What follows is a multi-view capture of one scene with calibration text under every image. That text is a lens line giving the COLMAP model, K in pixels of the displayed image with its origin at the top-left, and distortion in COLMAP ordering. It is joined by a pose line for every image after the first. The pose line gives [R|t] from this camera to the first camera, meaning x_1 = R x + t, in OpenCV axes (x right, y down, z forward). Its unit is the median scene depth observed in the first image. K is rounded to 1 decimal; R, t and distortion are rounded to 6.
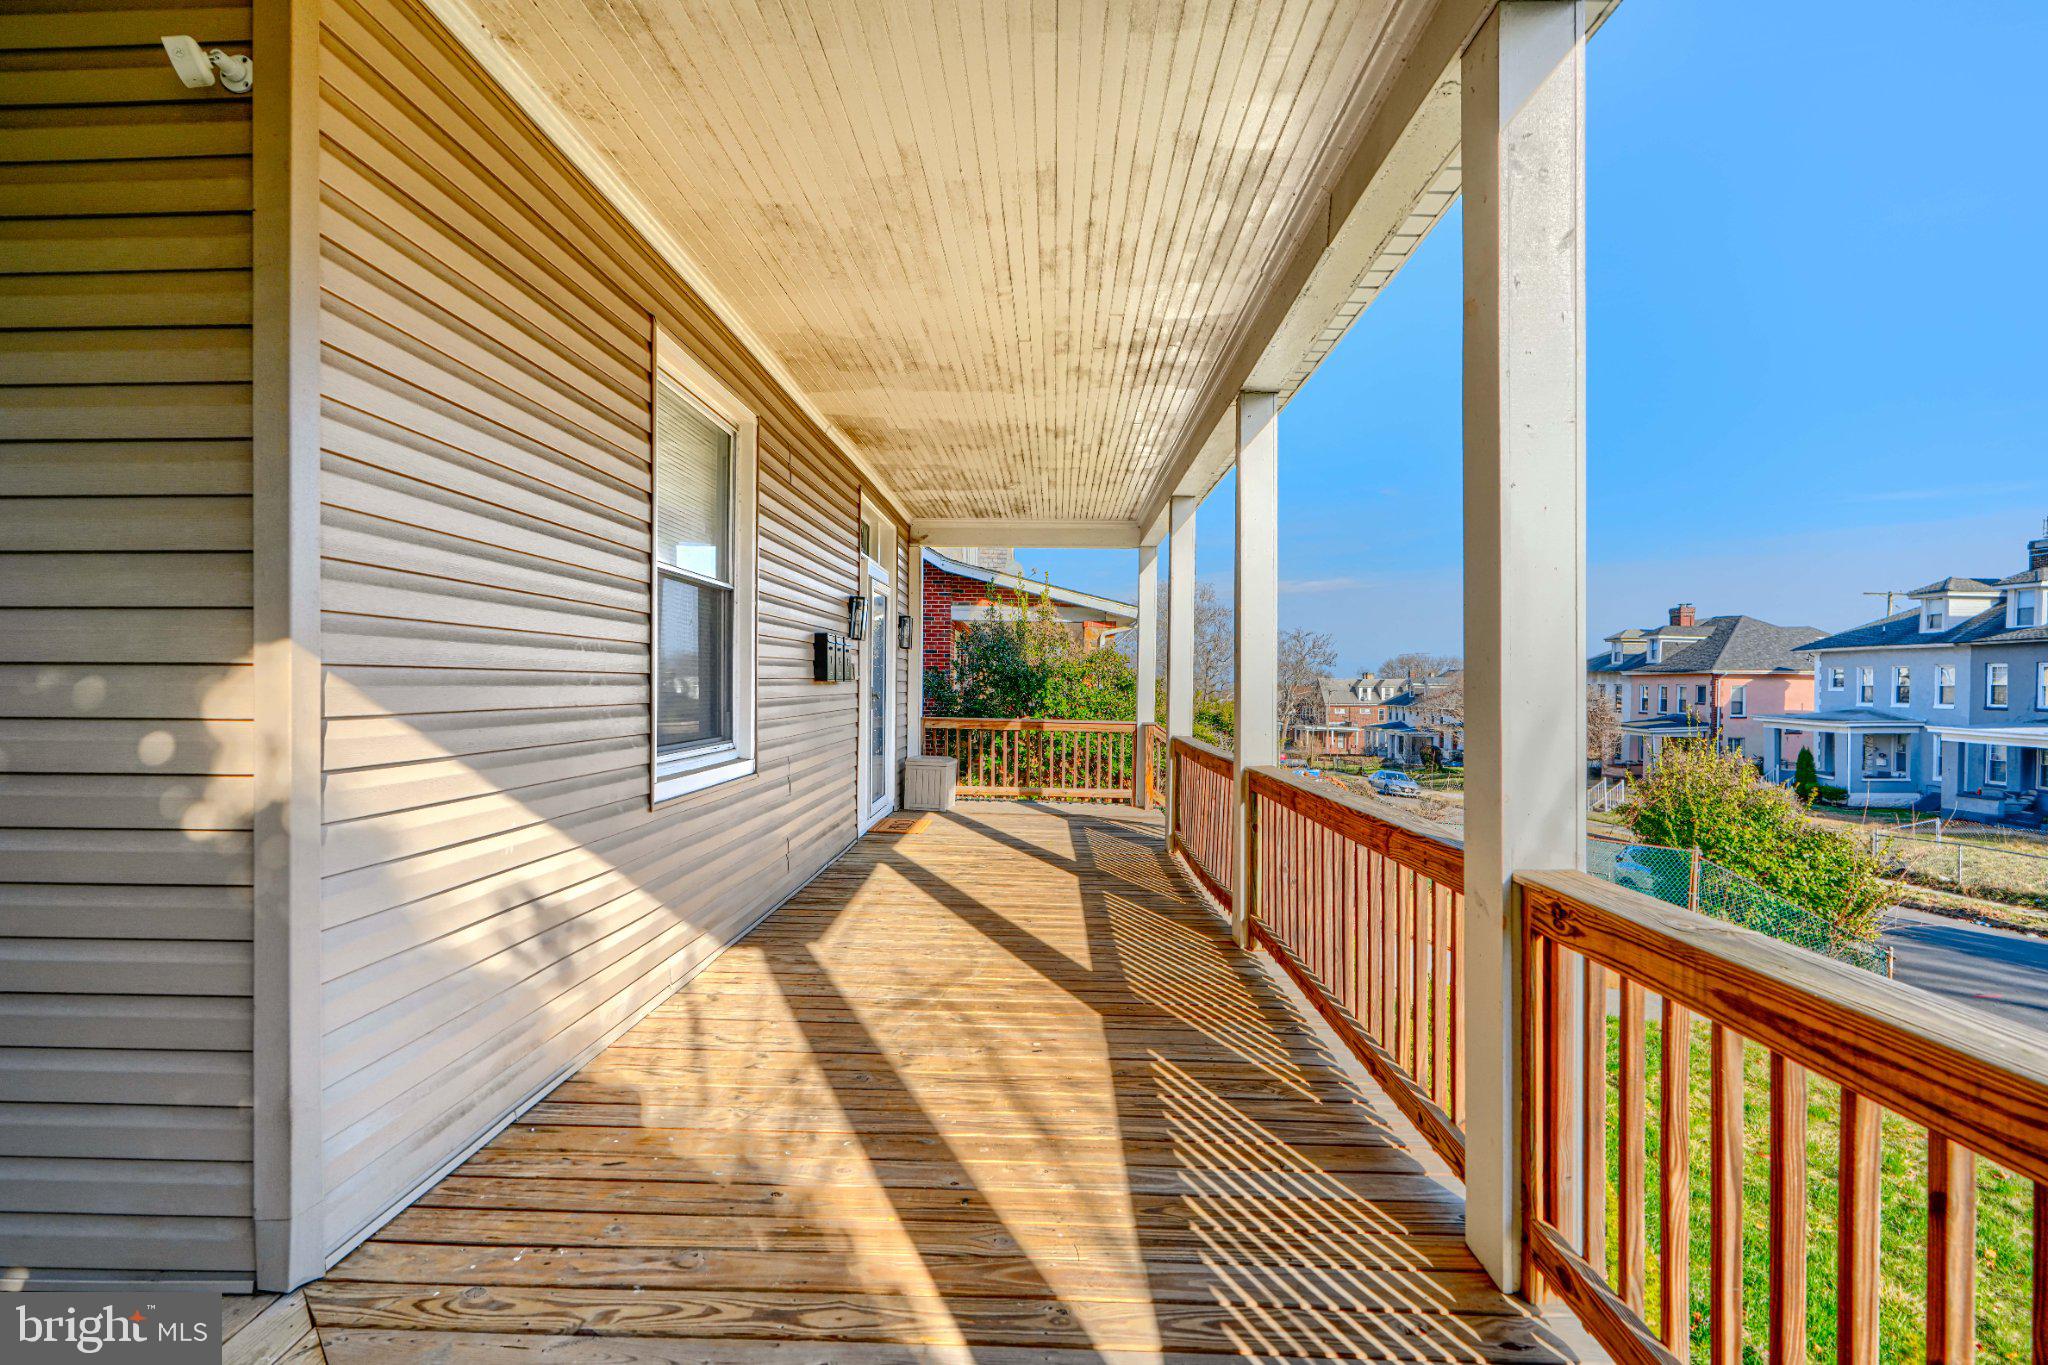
lens RADIAL K [[928.7, 0, 1024.5], [0, 928.7, 694.0], [0, 0, 1]] dist [0.001609, -0.000170]
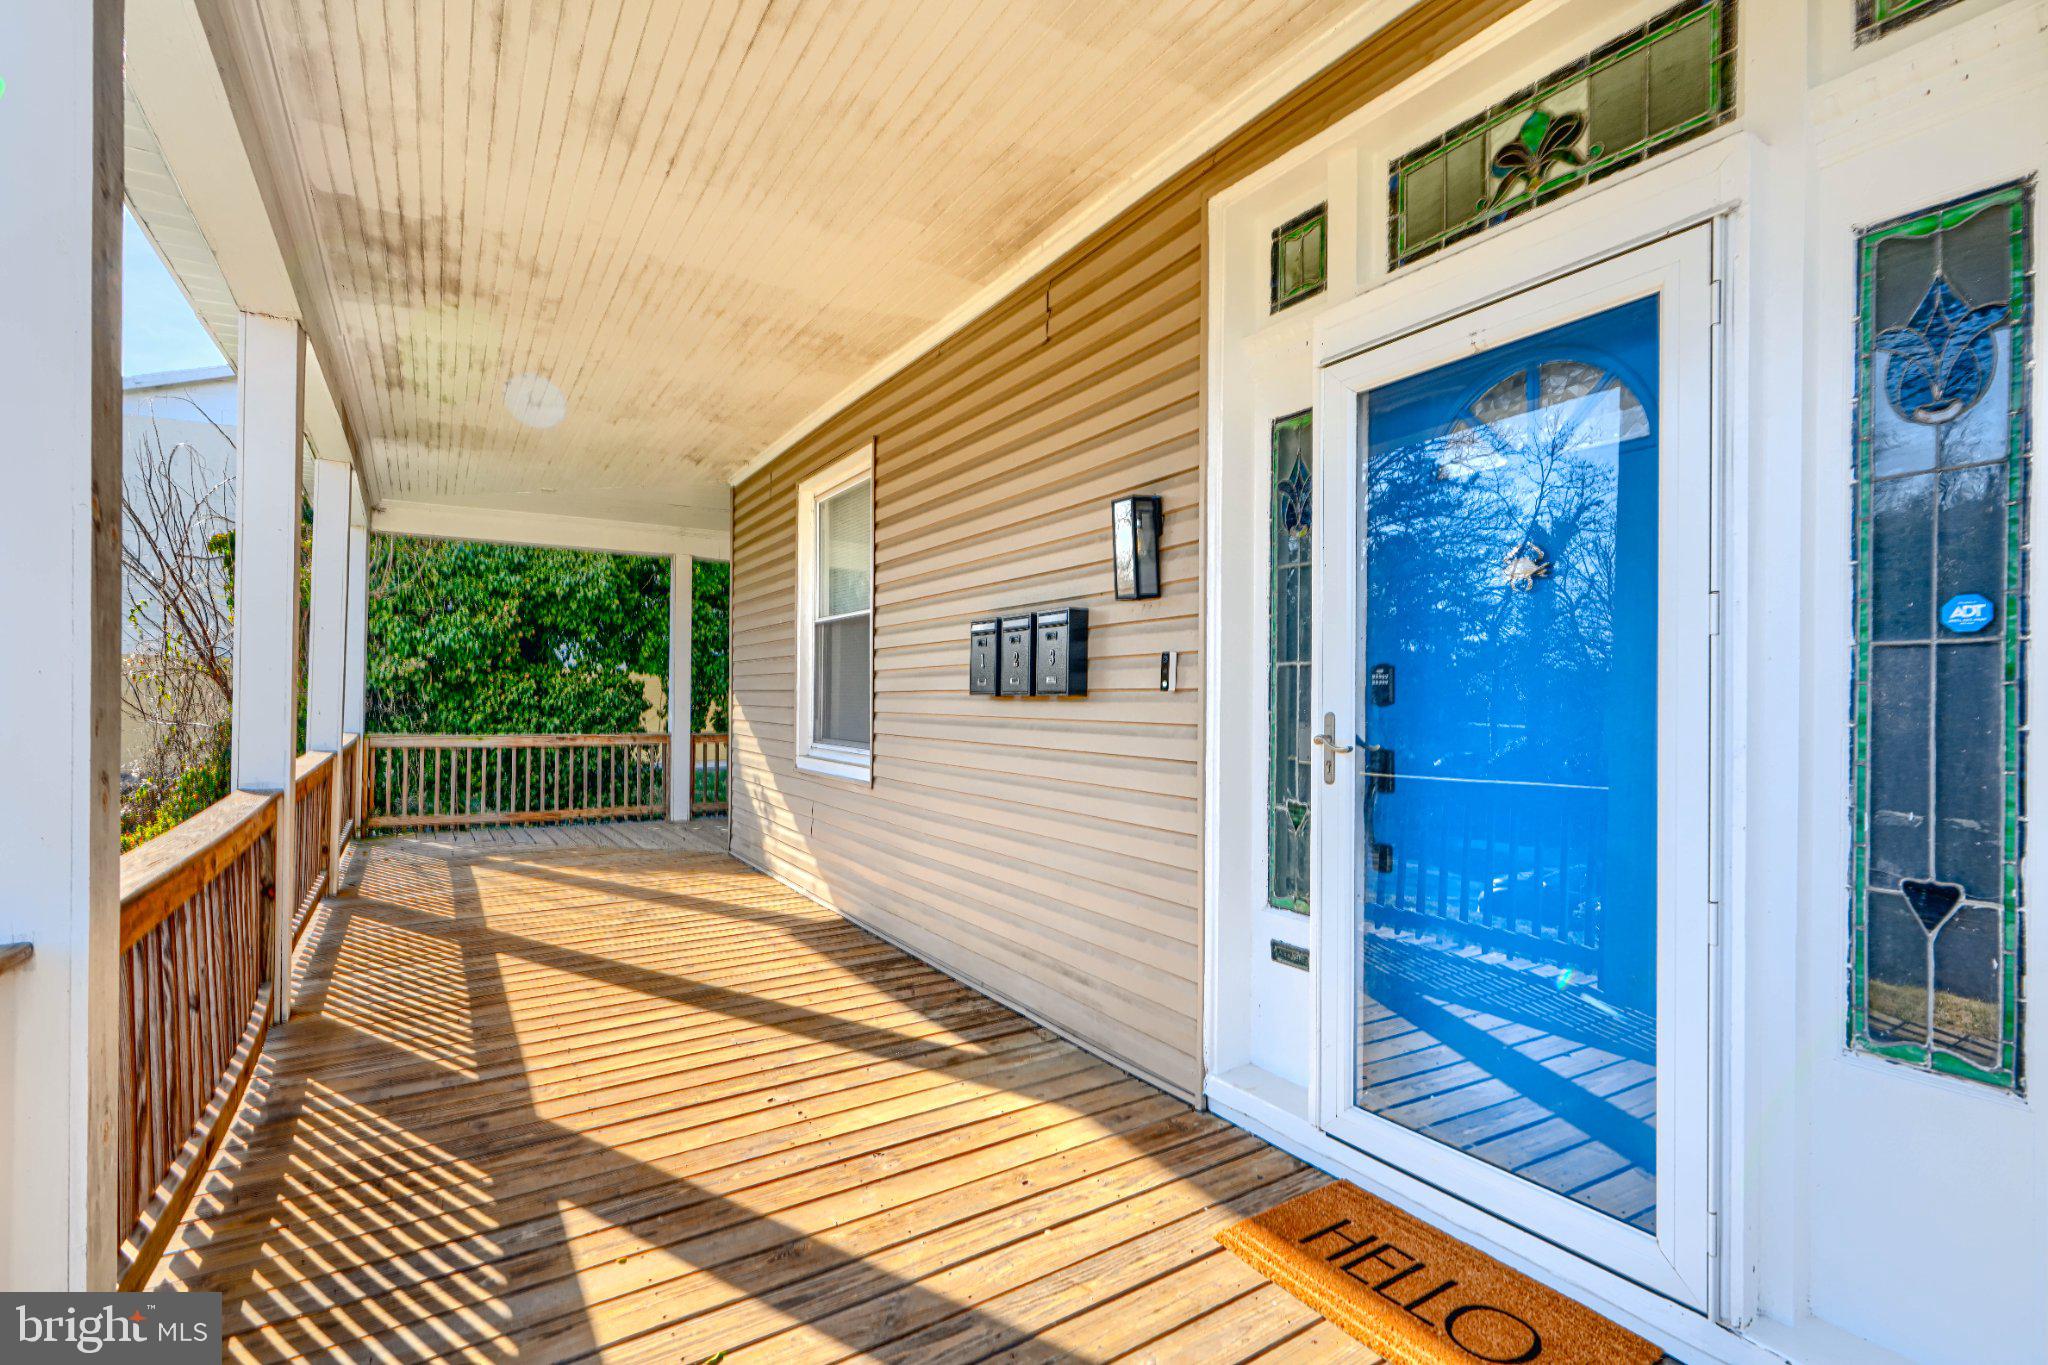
lens RADIAL K [[902.5, 0, 1017.8], [0, 902.5, 757.5], [0, 0, 1]] dist [-0.000586, -0.000170]
pose [[-0.822642, 0.028213, -0.567860, 0.166610], [-0.016011, 0.997222, 0.072740, -0.017751], [0.568335, 0.068931, -0.819905, 1.905710]]
